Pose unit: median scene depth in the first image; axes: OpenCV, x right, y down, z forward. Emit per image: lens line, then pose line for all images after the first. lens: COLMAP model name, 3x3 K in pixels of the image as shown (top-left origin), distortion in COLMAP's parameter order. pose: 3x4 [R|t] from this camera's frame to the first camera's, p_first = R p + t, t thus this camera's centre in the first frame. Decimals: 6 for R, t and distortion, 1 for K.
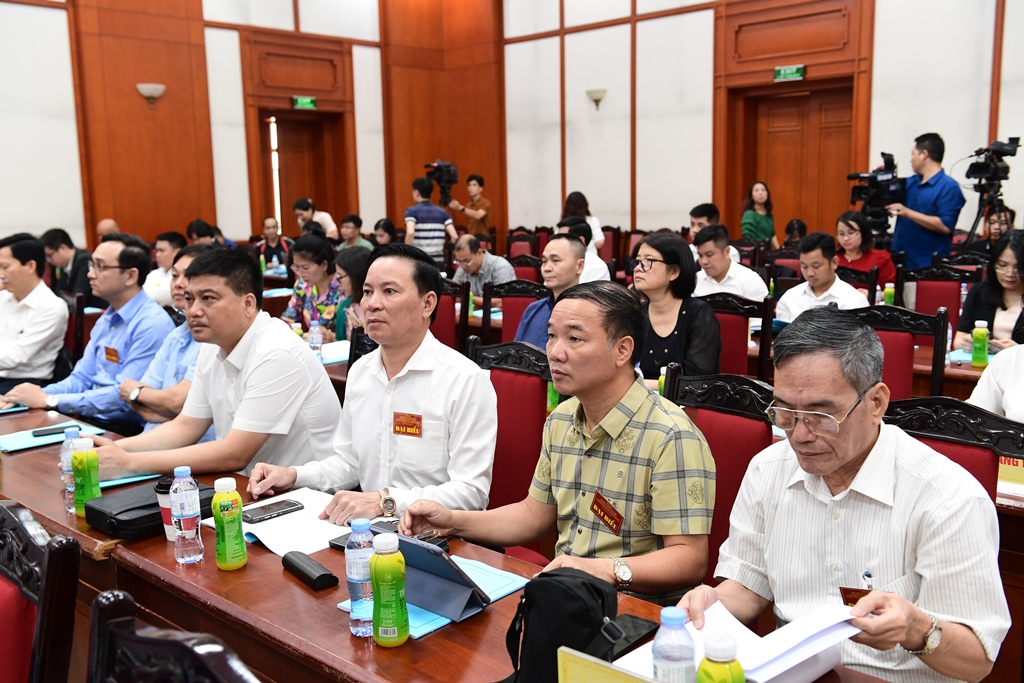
lens RADIAL K [[996.7, 0, 512.0], [0, 996.7, 341.5], [0, 0, 1]] dist [0.015495, 0.018838]
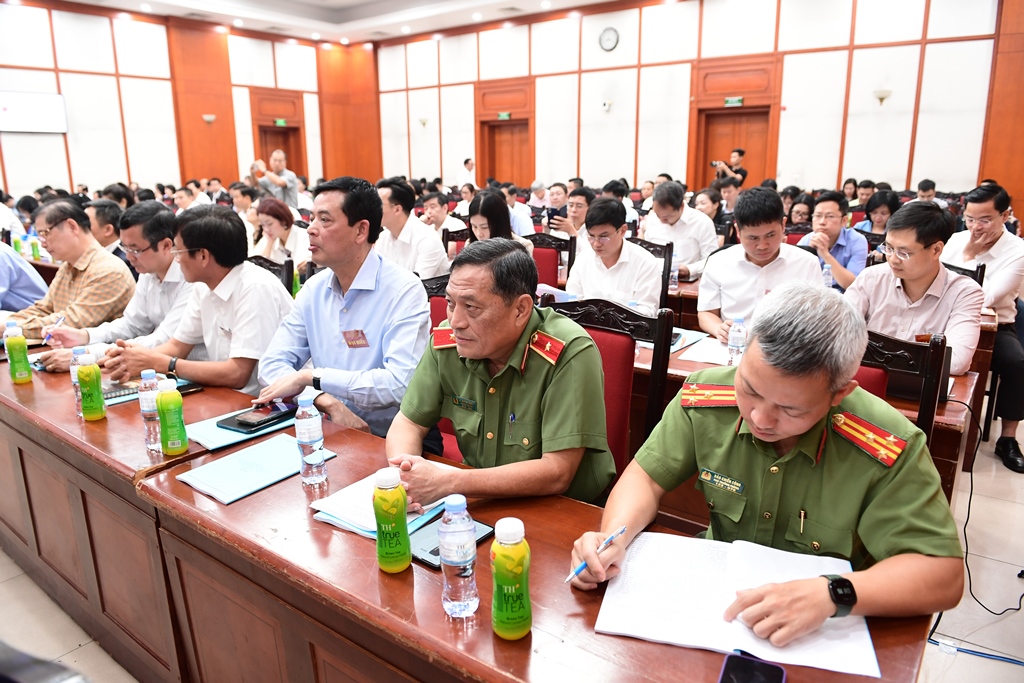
lens RADIAL K [[698.1, 0, 512.0], [0, 698.1, 341.5], [0, 0, 1]] dist [-0.048454, -0.001942]
pose [[0.989446, -0.023698, 0.142950, 0.048840], [0.009657, 0.995127, 0.098127, 0.074313], [-0.144579, -0.095711, 0.984853, -0.515575]]
